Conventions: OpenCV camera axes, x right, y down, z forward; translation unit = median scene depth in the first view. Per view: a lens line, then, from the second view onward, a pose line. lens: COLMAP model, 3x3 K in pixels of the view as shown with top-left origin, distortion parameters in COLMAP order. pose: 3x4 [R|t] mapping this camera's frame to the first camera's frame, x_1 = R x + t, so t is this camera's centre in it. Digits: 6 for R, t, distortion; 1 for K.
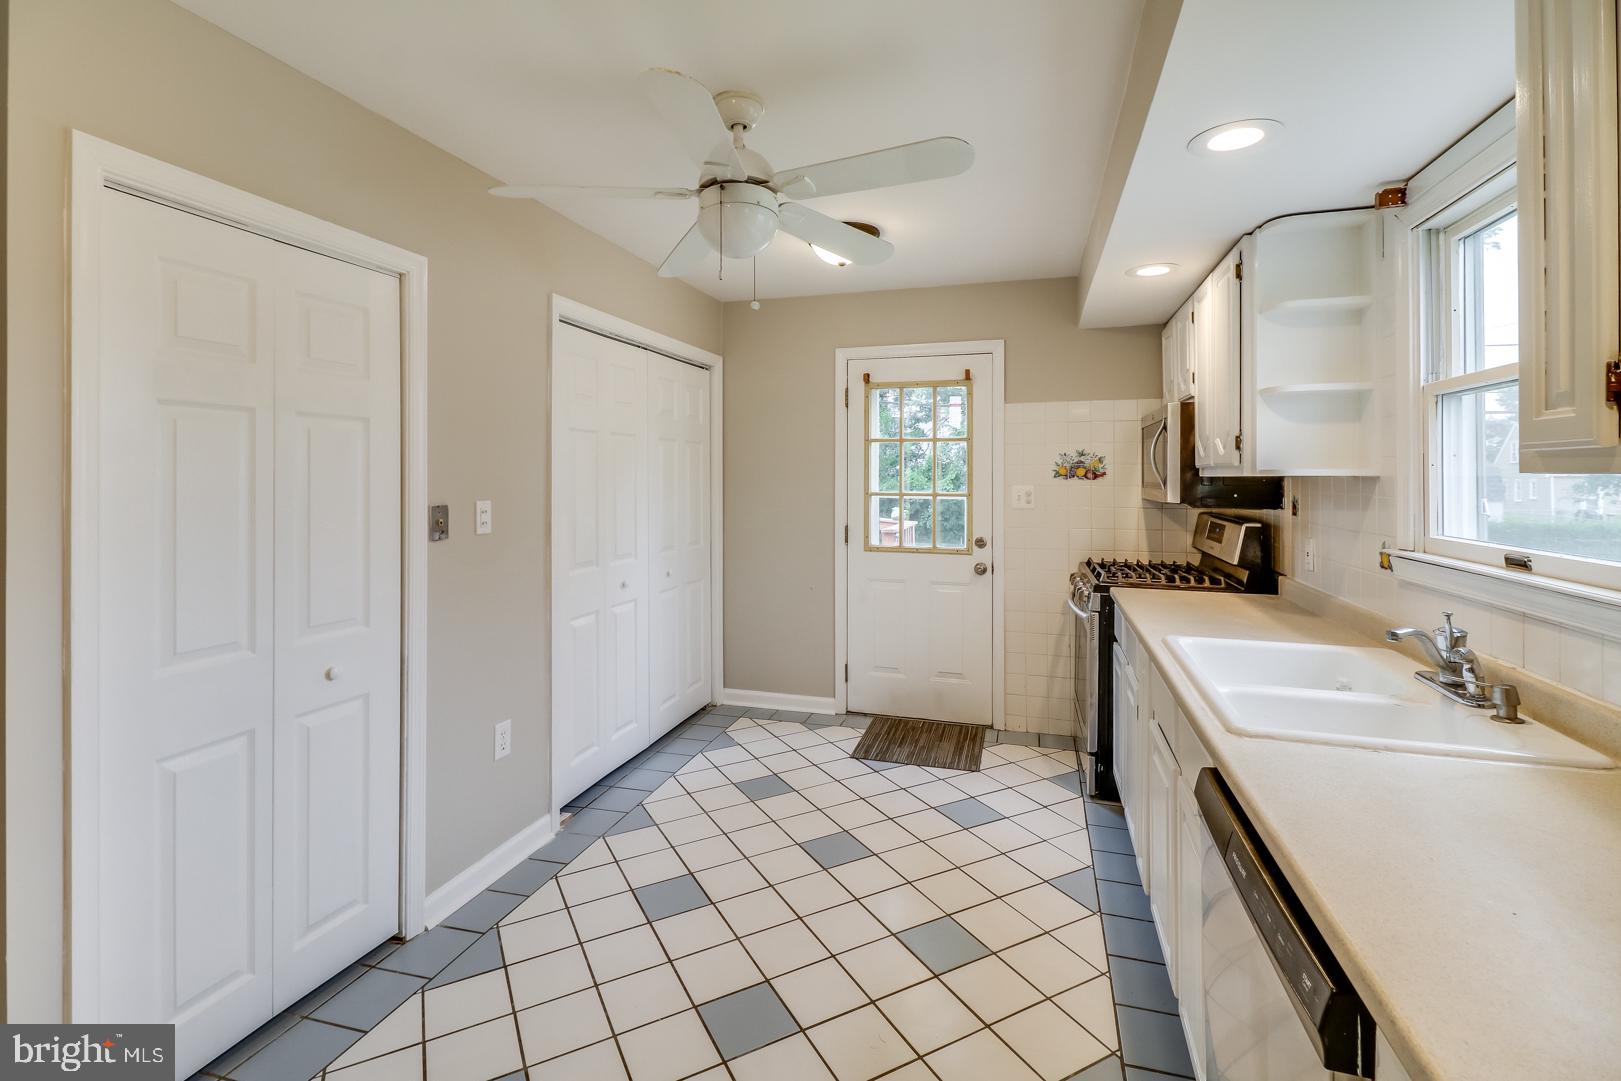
lens RADIAL K [[737.6, 0, 804.2], [0, 737.6, 473.6], [0, 0, 1]] dist [0.000259, -0.000131]
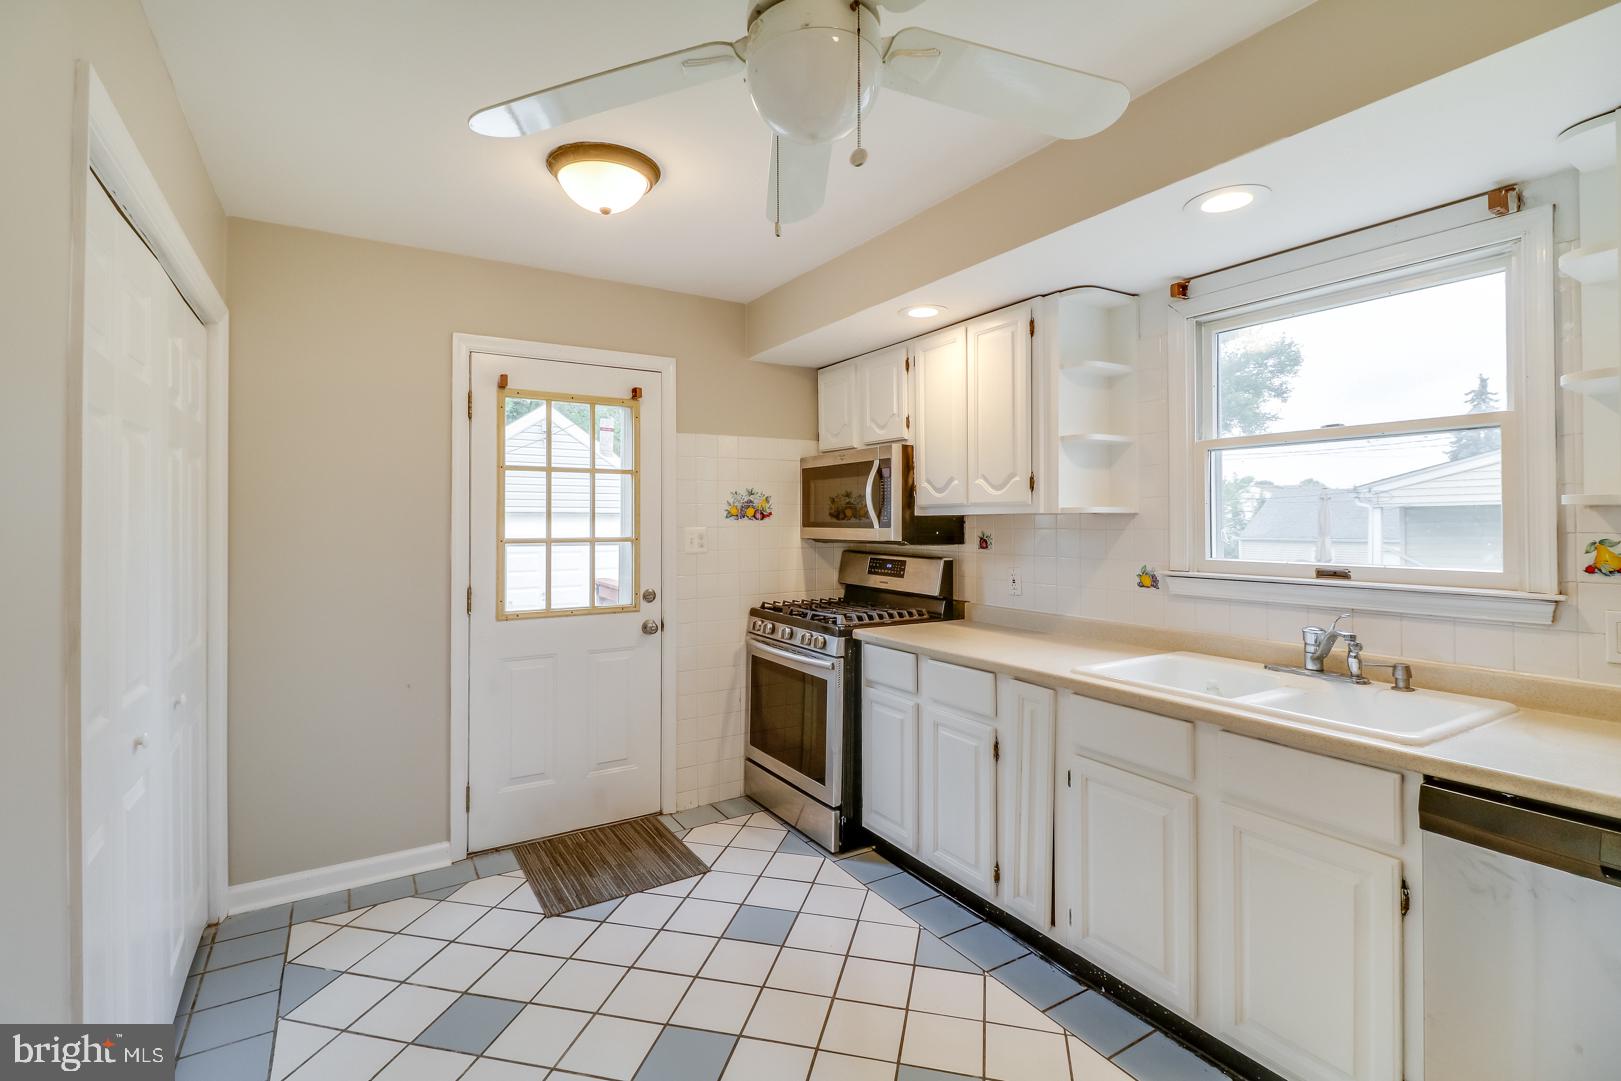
lens RADIAL K [[734.6, 0, 808.0], [0, 734.6, 512.7], [0, 0, 1]] dist [0.000133, -0.000741]
pose [[0.658858, 0.004011, 0.752257, -0.291953], [0.002473, 0.999969, -0.007498, 0.006198], [-0.752263, 0.006800, 0.658828, 0.340509]]
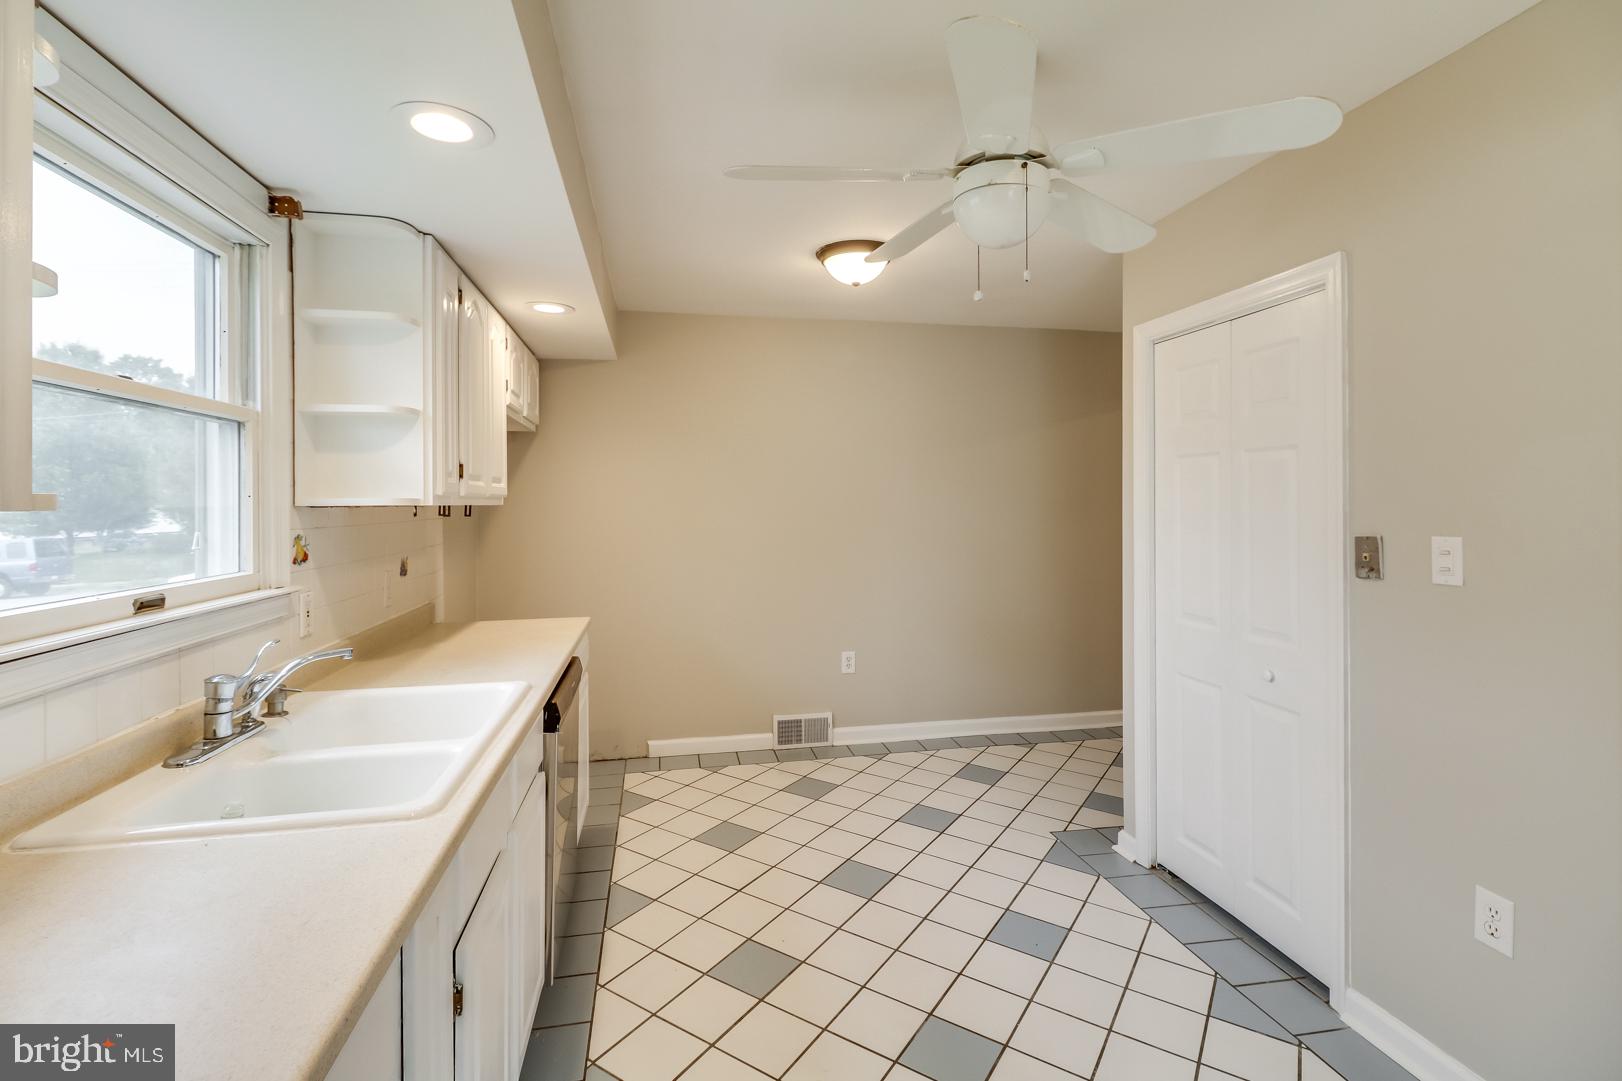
lens RADIAL K [[738.6, 0, 806.3], [0, 738.6, 502.2], [0, 0, 1]] dist [0.017338, -0.013592]
pose [[-0.879243, 0.004741, -0.476349, 0.285329], [0.007400, 0.999966, -0.003708, 0.001845], [0.476315, -0.006785, -0.879248, 0.903749]]
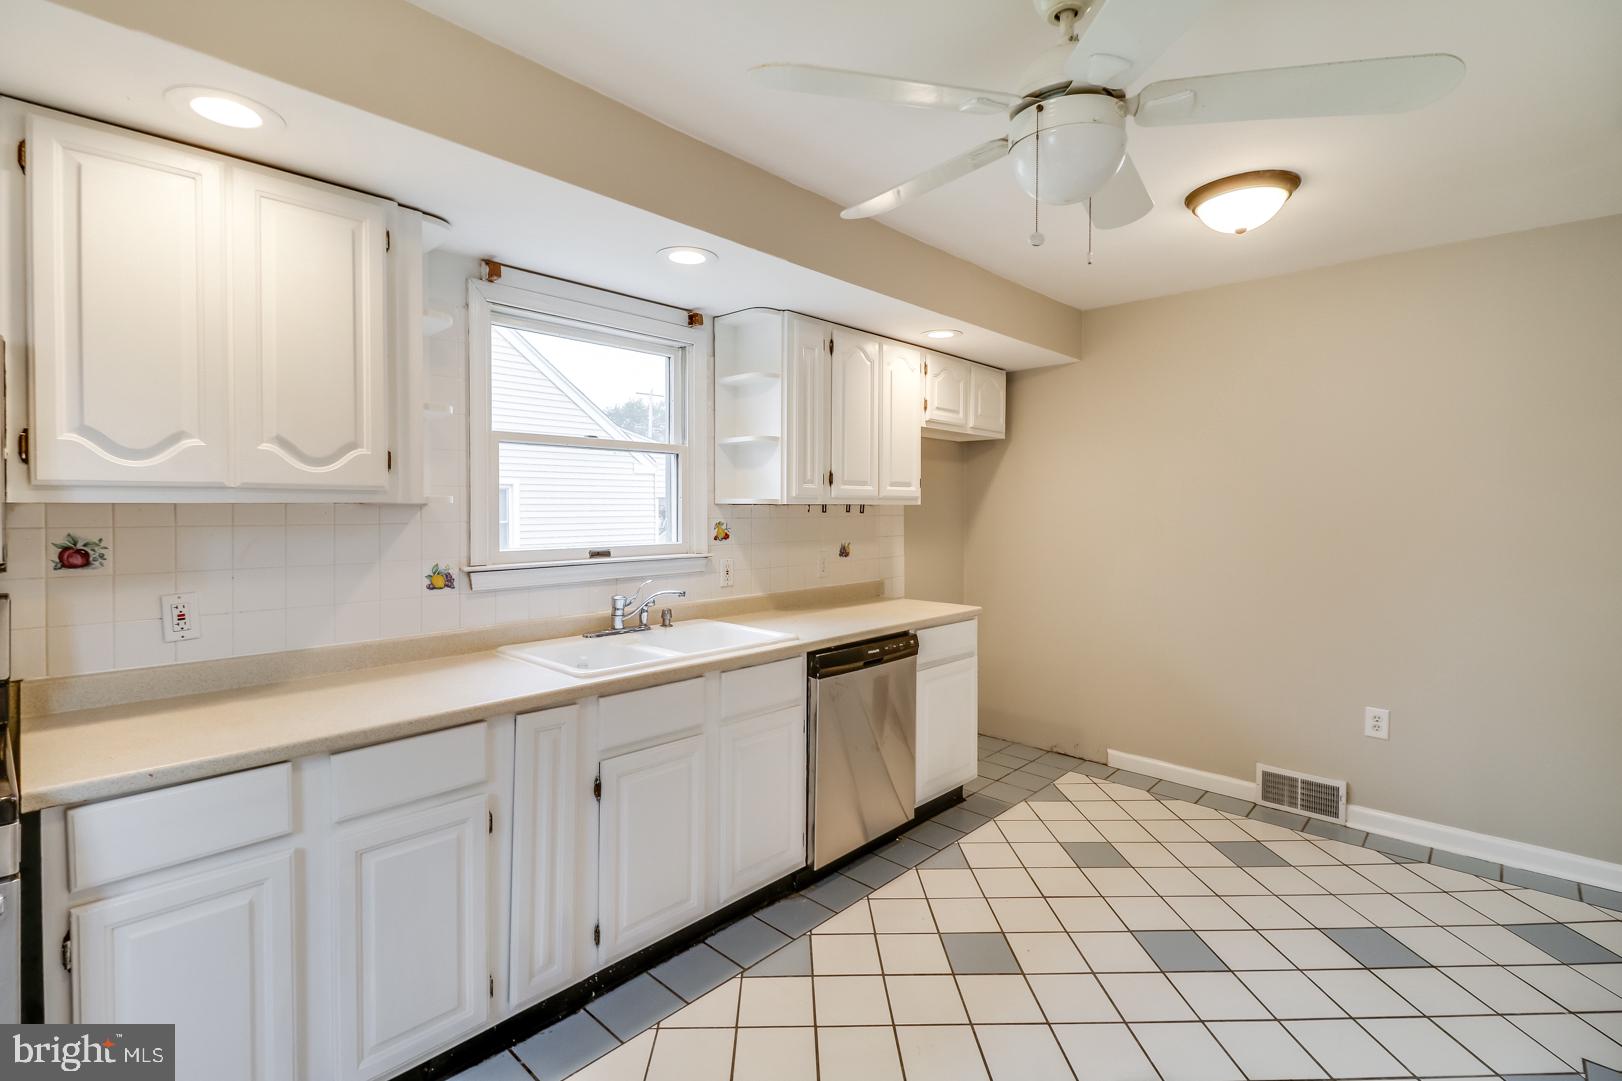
lens RADIAL K [[735.7, 0, 807.9], [0, 735.7, 517.0], [0, 0, 1]] dist [0.018960, -0.013245]
pose [[-0.899312, -0.011298, 0.437163, -0.098331], [-0.005808, 0.999887, 0.013893, 0.002863], [-0.437270, 0.009955, -0.899275, 0.969849]]
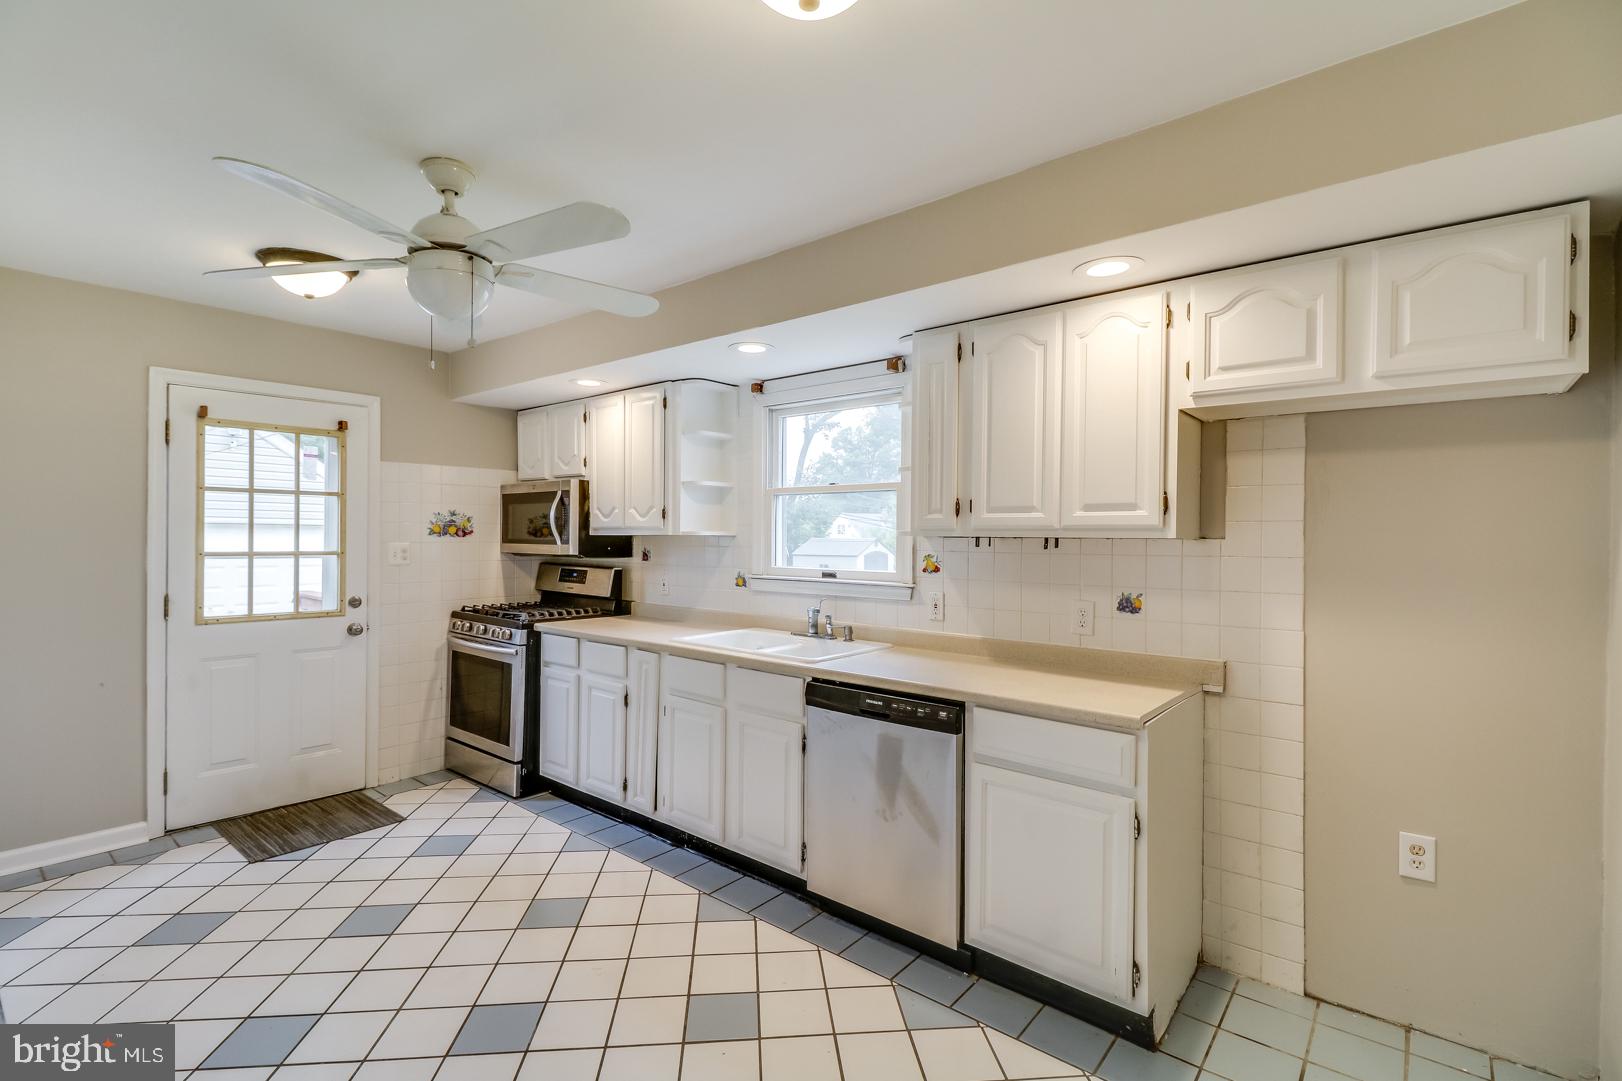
lens RADIAL K [[734.9, 0, 811.0], [0, 734.9, 540.5], [0, 0, 1]] dist [0.015166, -0.012481]
pose [[0.382194, -0.004378, 0.924072, -0.462369], [-0.009323, 0.999920, 0.008593, -0.001031], [-0.924035, -0.011899, 0.382123, 0.078932]]
